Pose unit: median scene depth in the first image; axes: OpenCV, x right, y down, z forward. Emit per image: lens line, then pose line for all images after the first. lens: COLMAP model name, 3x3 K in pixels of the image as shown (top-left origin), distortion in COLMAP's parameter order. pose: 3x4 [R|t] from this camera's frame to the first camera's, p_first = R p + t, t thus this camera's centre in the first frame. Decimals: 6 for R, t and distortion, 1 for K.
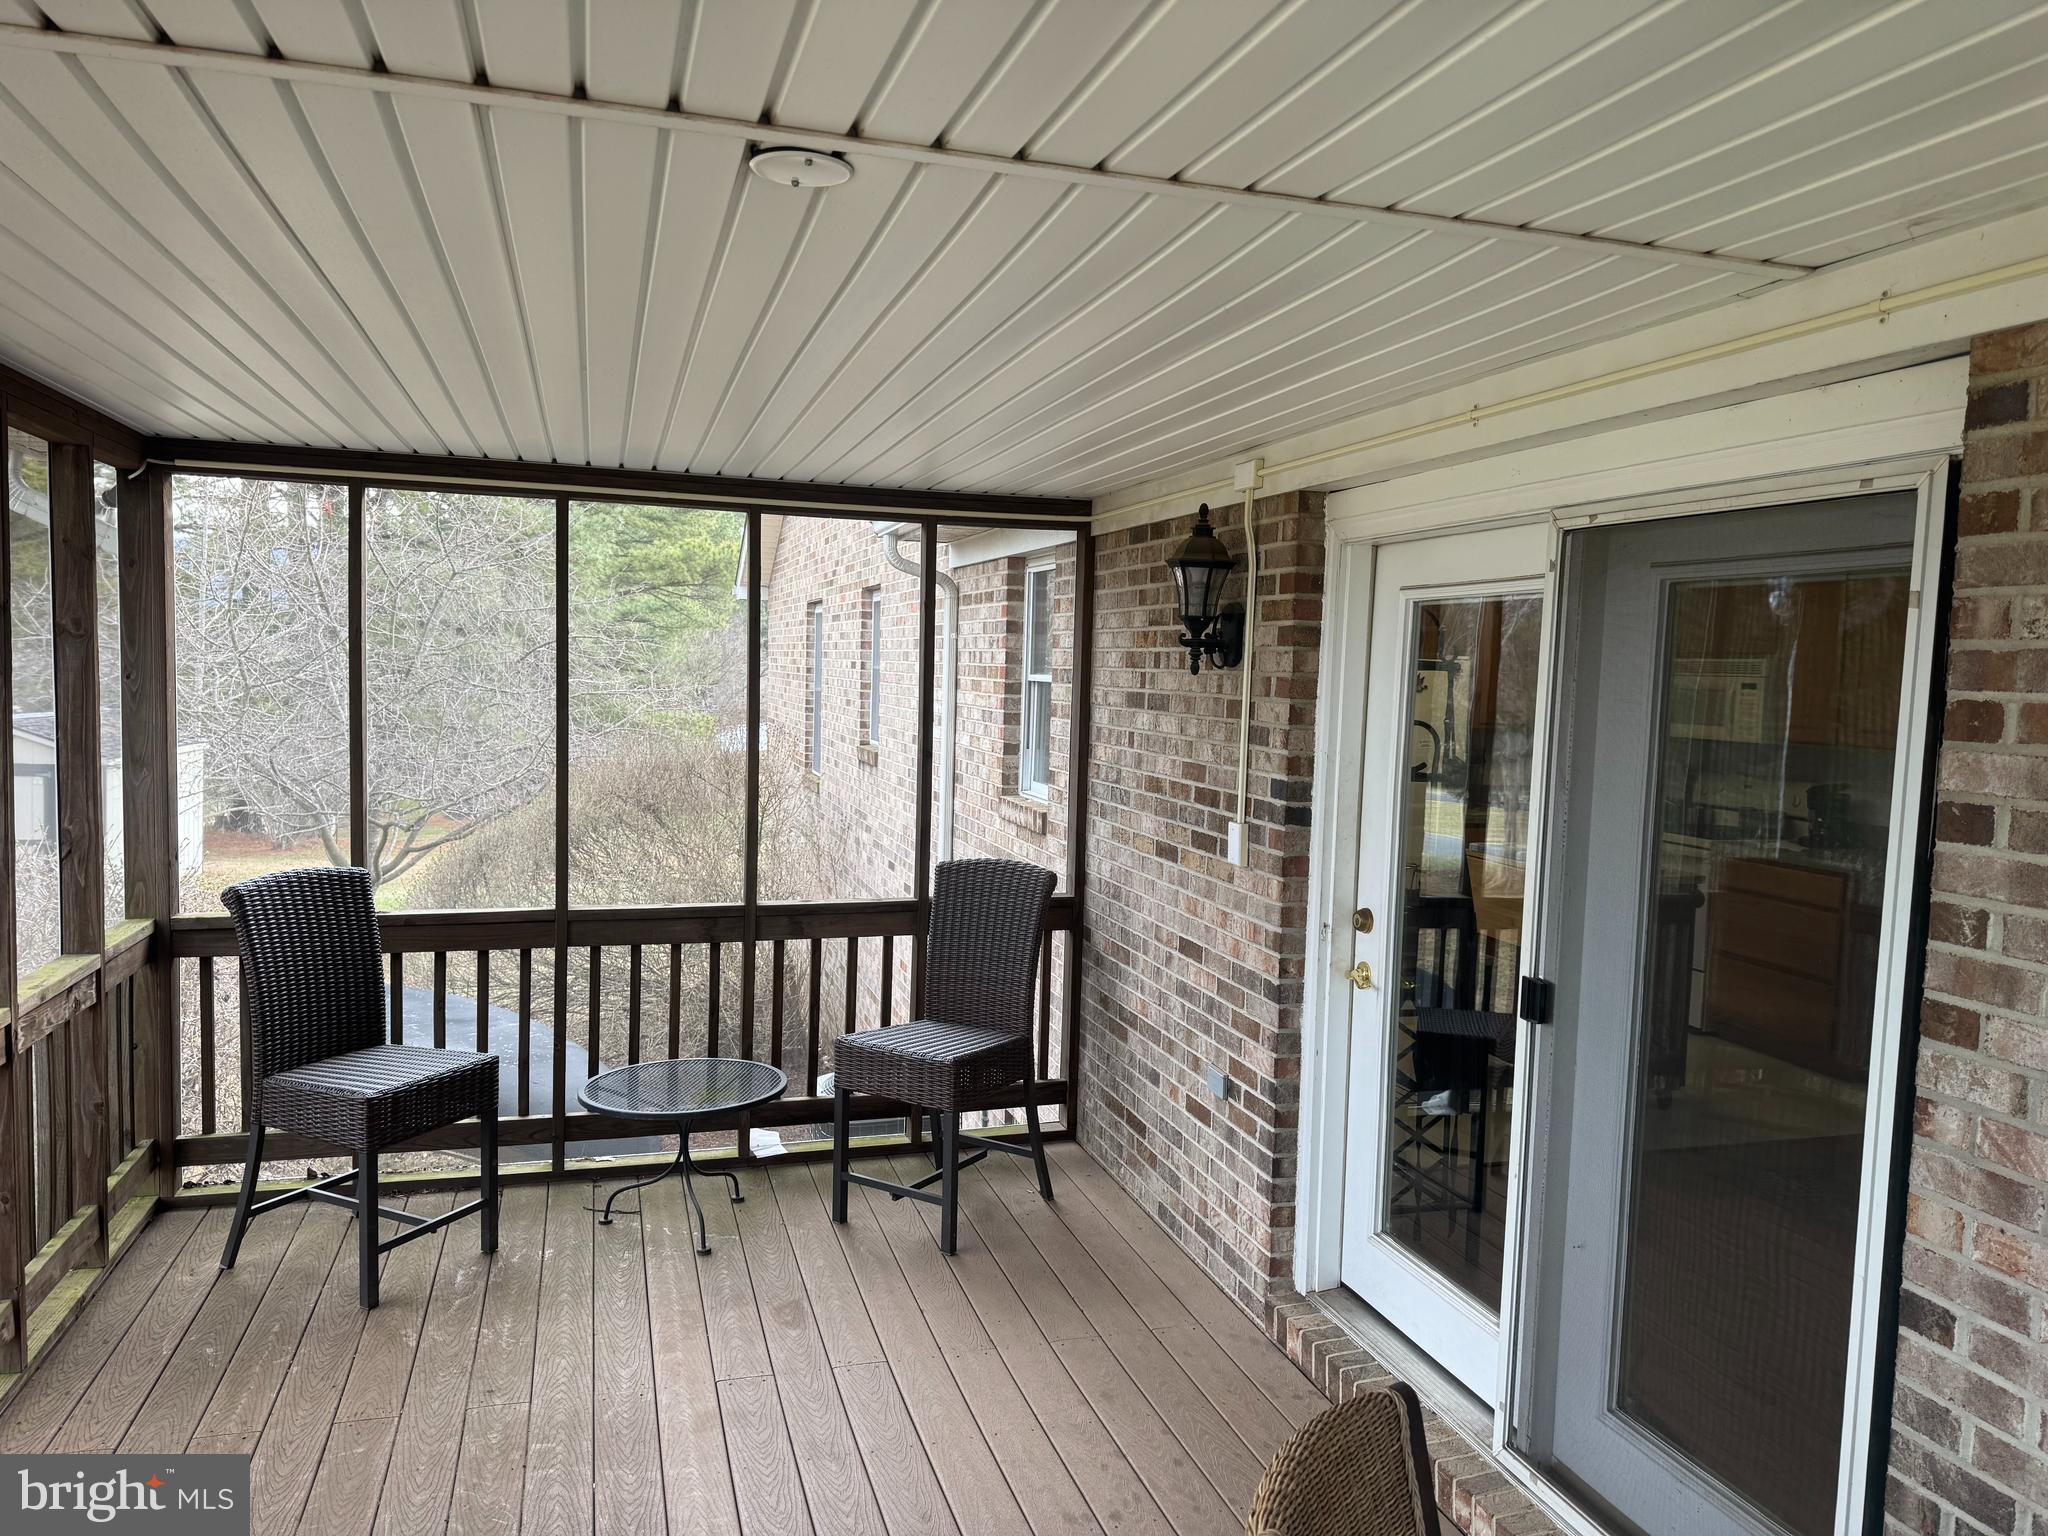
lens RADIAL K [[1434.1, 0, 1011.6], [0, 1434.1, 772.0], [0, 0, 1]] dist [0.193784, -0.419478]
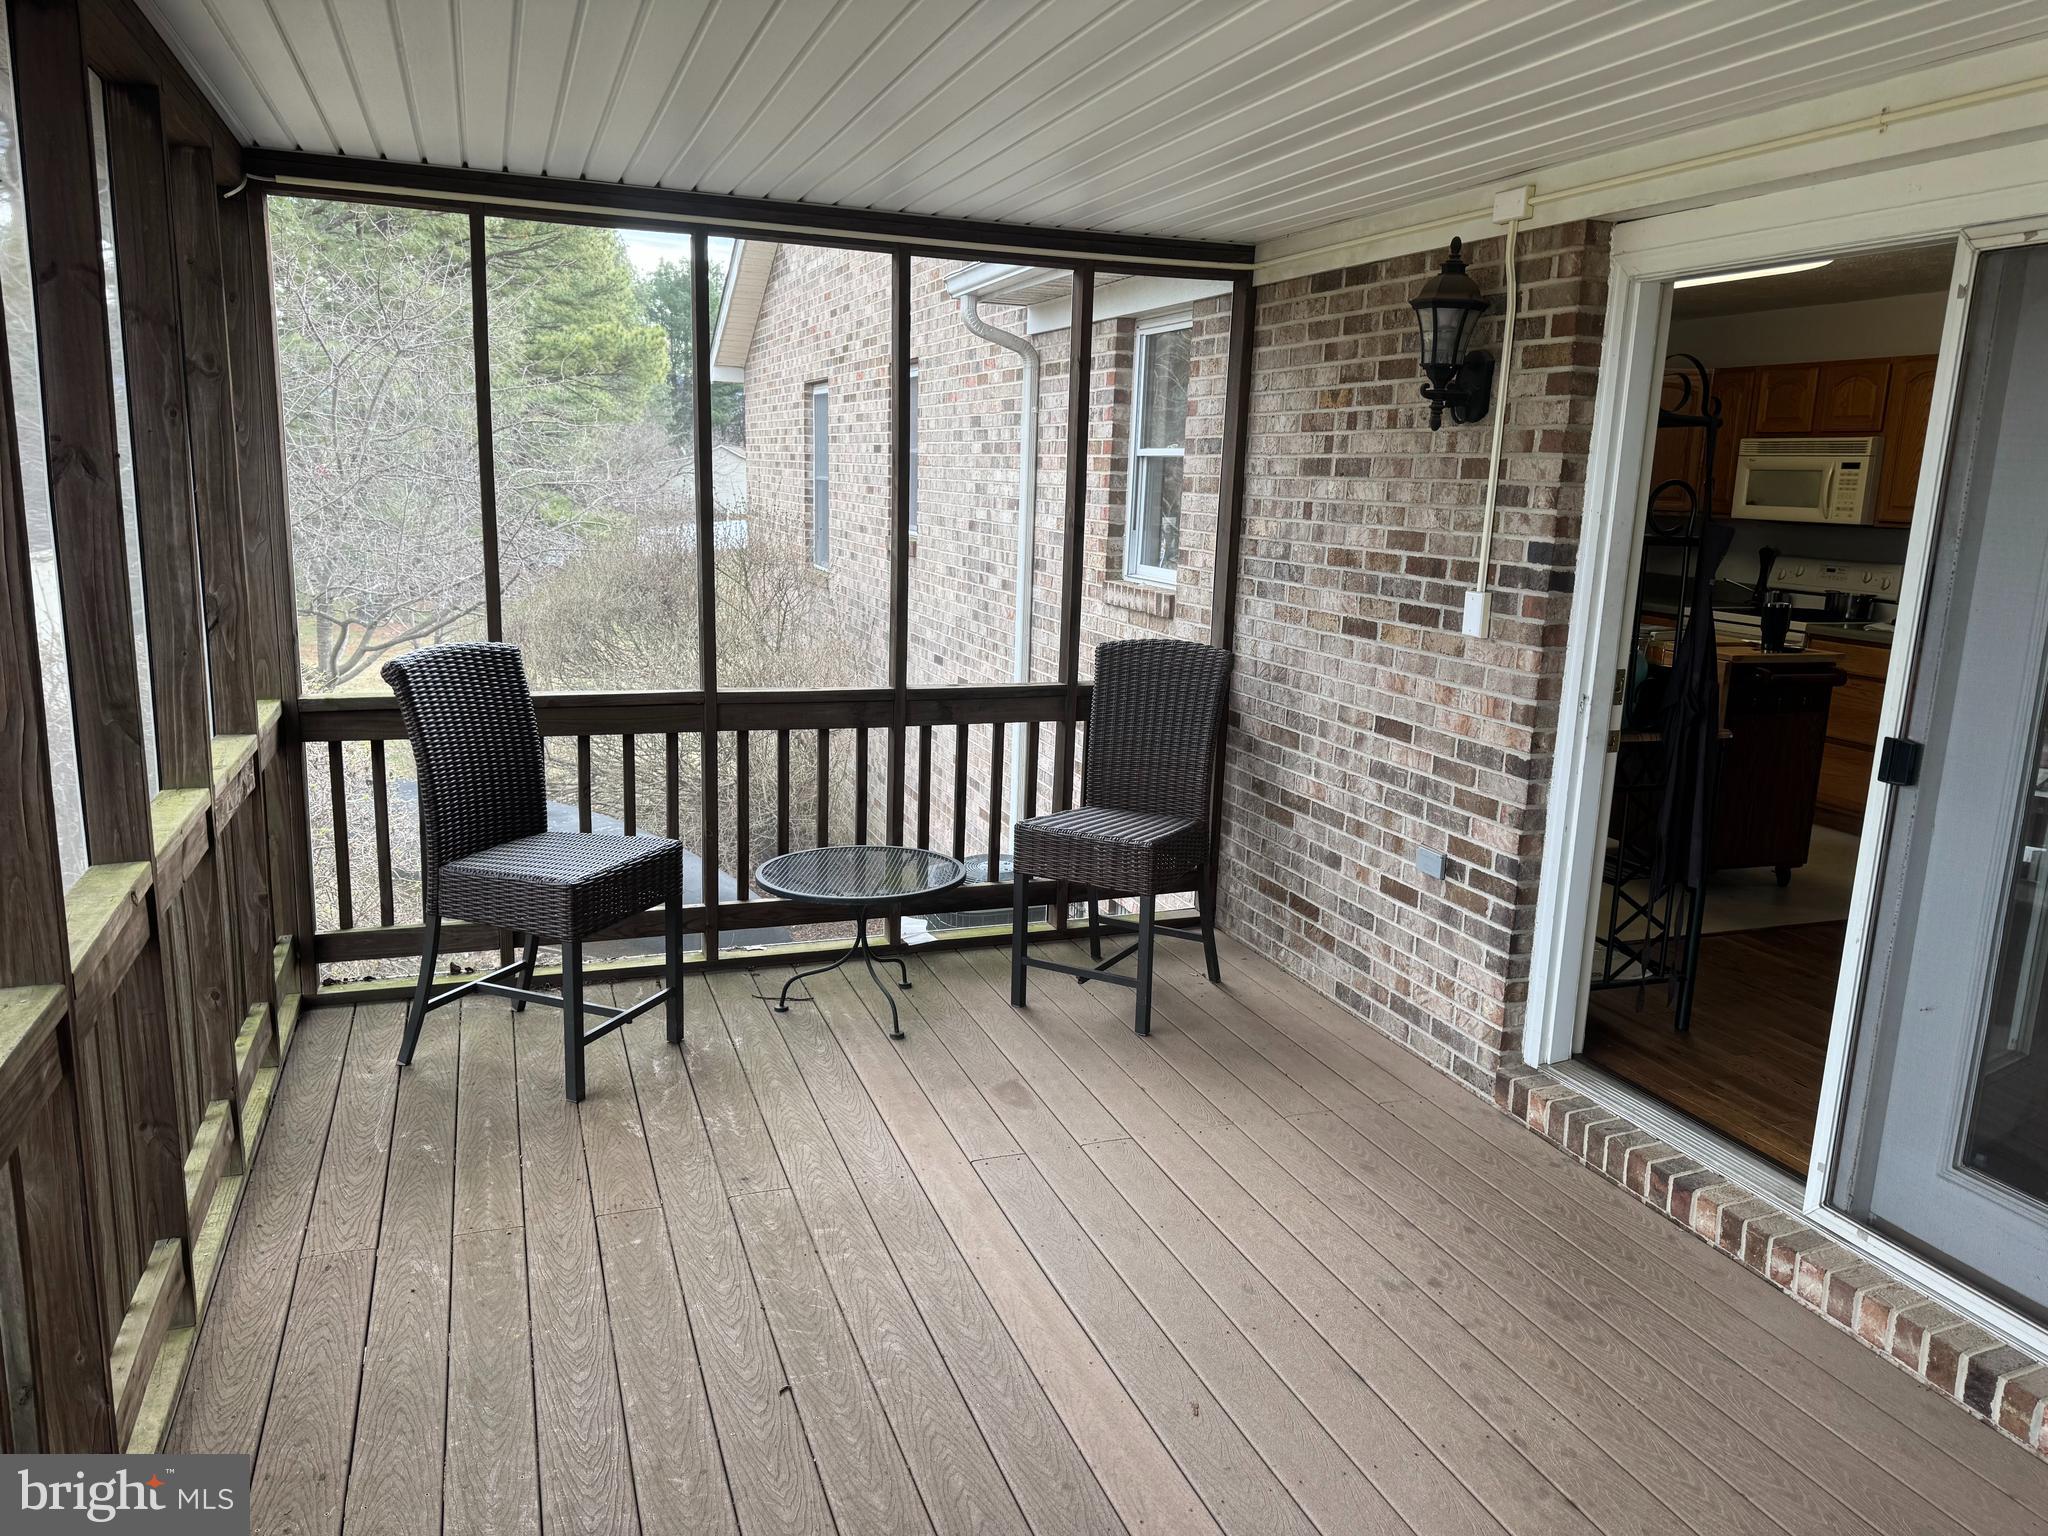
lens RADIAL K [[1440.9, 0, 1024.0], [0, 1440.9, 768.0], [0, 0, 1]] dist [0.179072, -0.361373]
pose [[0.998104, -0.008266, 0.060991, -0.180902], [0.000258, 0.991493, 0.130163, 0.022776], [-0.061548, -0.129900, 0.989615, 0.053662]]
